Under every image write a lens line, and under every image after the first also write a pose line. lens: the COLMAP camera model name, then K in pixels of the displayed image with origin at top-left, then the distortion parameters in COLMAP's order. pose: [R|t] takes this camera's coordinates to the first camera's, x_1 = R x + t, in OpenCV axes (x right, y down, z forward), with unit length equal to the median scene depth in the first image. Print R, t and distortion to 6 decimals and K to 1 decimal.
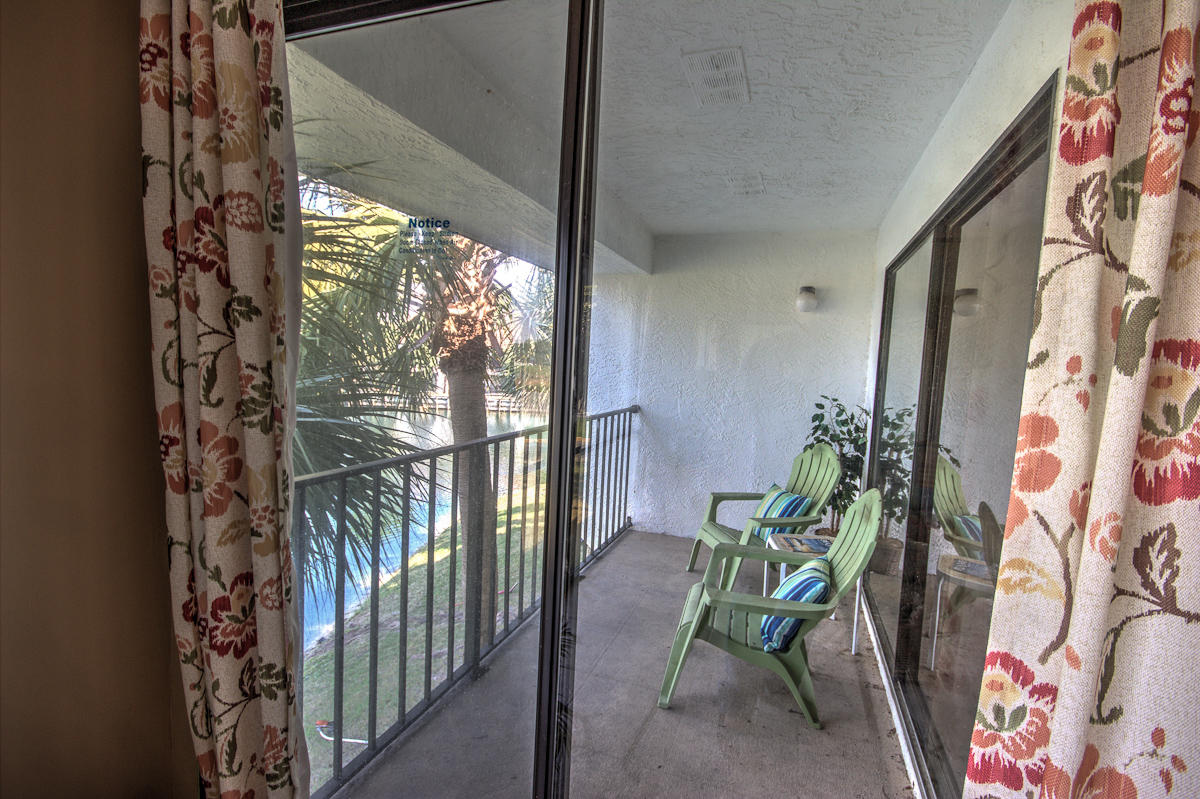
lens RADIAL K [[555.7, 0, 604.7], [0, 555.7, 396.3], [0, 0, 1]] dist [0.001742, -0.003669]
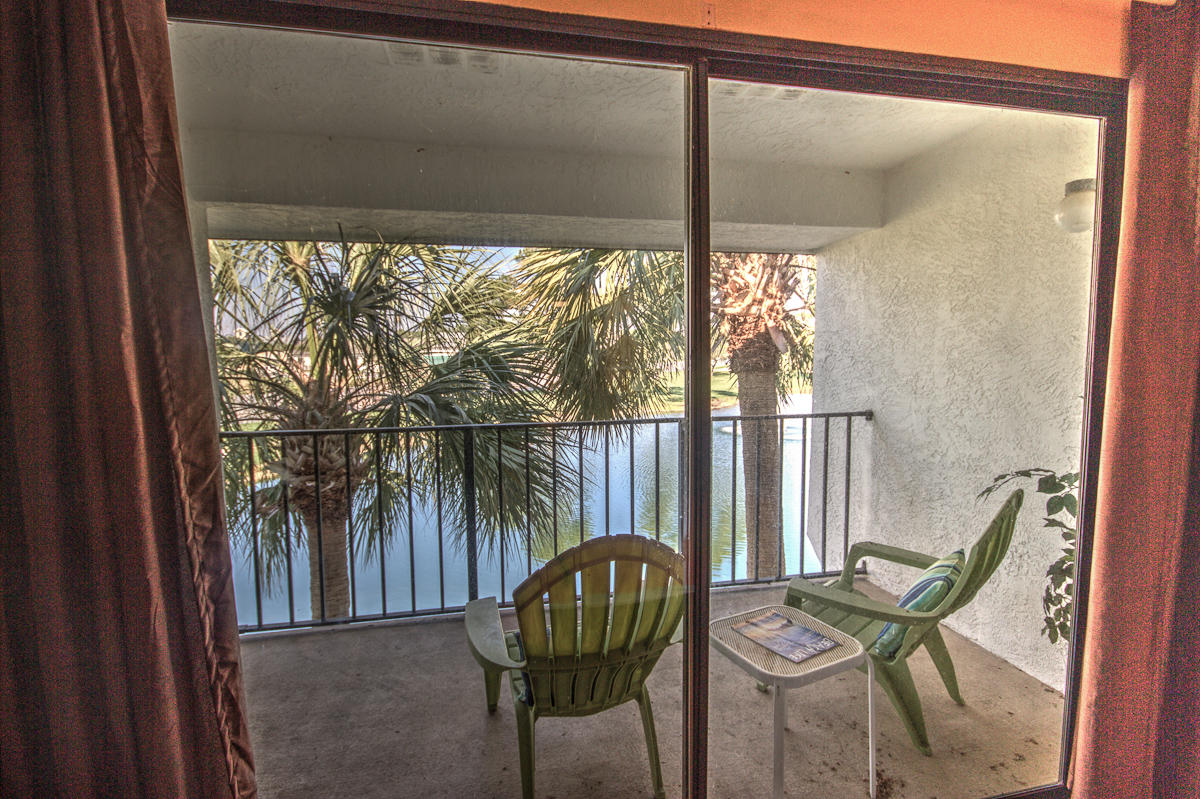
lens RADIAL K [[555.7, 0, 600.3], [0, 555.7, 396.2], [0, 0, 1]] dist [0.001742, -0.003669]
pose [[0.505015, 0.007768, -0.863075, 0.600331], [-0.018420, 0.999829, -0.001779, 0.006864], [0.862914, 0.016796, 0.505072, 0.383468]]
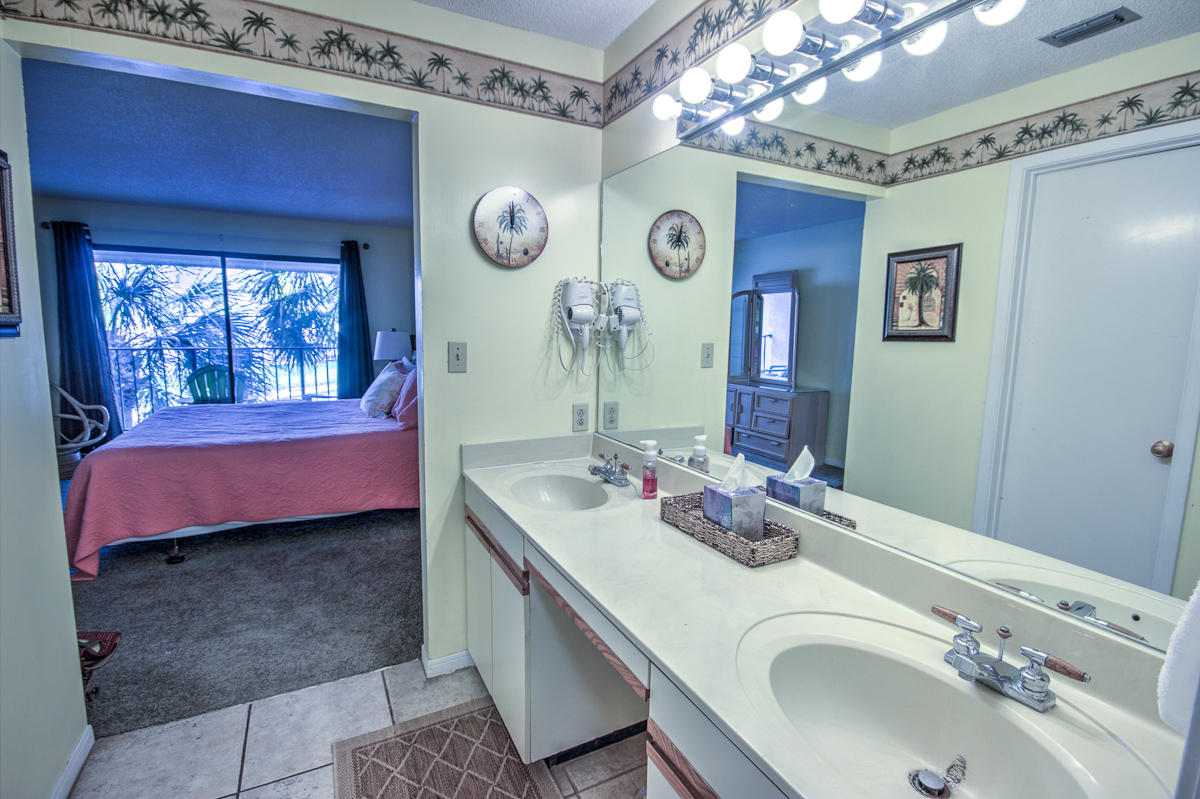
lens RADIAL K [[555.7, 0, 606.7], [0, 555.7, 400.7], [0, 0, 1]] dist [0.001742, -0.003669]
pose [[0.731345, 0.051446, -0.680065, 2.062989], [-0.025007, 0.998503, 0.048643, 0.097373], [0.681549, -0.018568, 0.731537, 0.205674]]
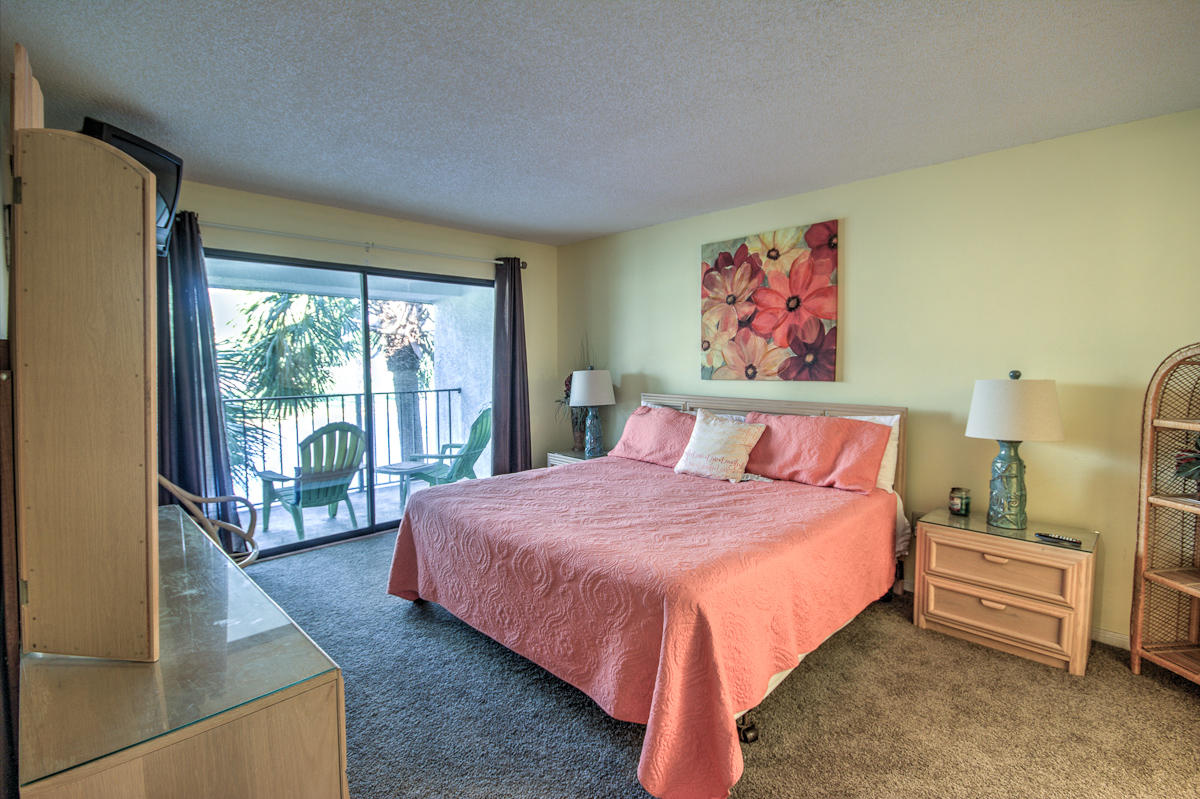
lens RADIAL K [[555.7, 0, 600.6], [0, 555.7, 398.9], [0, 0, 1]] dist [0.001742, -0.003669]
pose [[0.894928, -0.020252, -0.445751, 1.209796], [0.020208, 0.999784, -0.004854, 0.070200], [0.445753, -0.004664, 0.895144, -0.147544]]
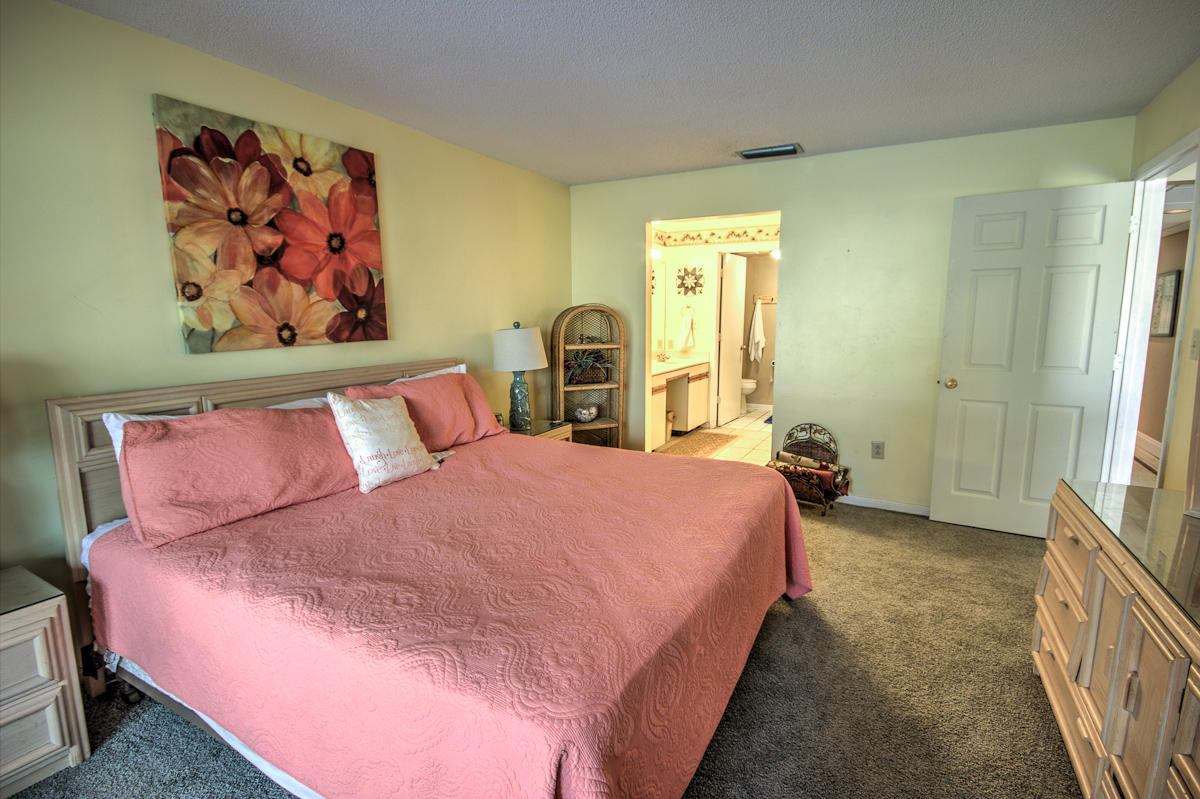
lens RADIAL K [[555.7, 0, 607.1], [0, 555.7, 399.7], [0, 0, 1]] dist [0.001742, -0.003669]
pose [[0.171063, -0.204694, 0.963762, 0.430372], [0.072441, 0.978146, 0.194891, -0.001455], [-0.982593, 0.036477, 0.182153, 0.346179]]
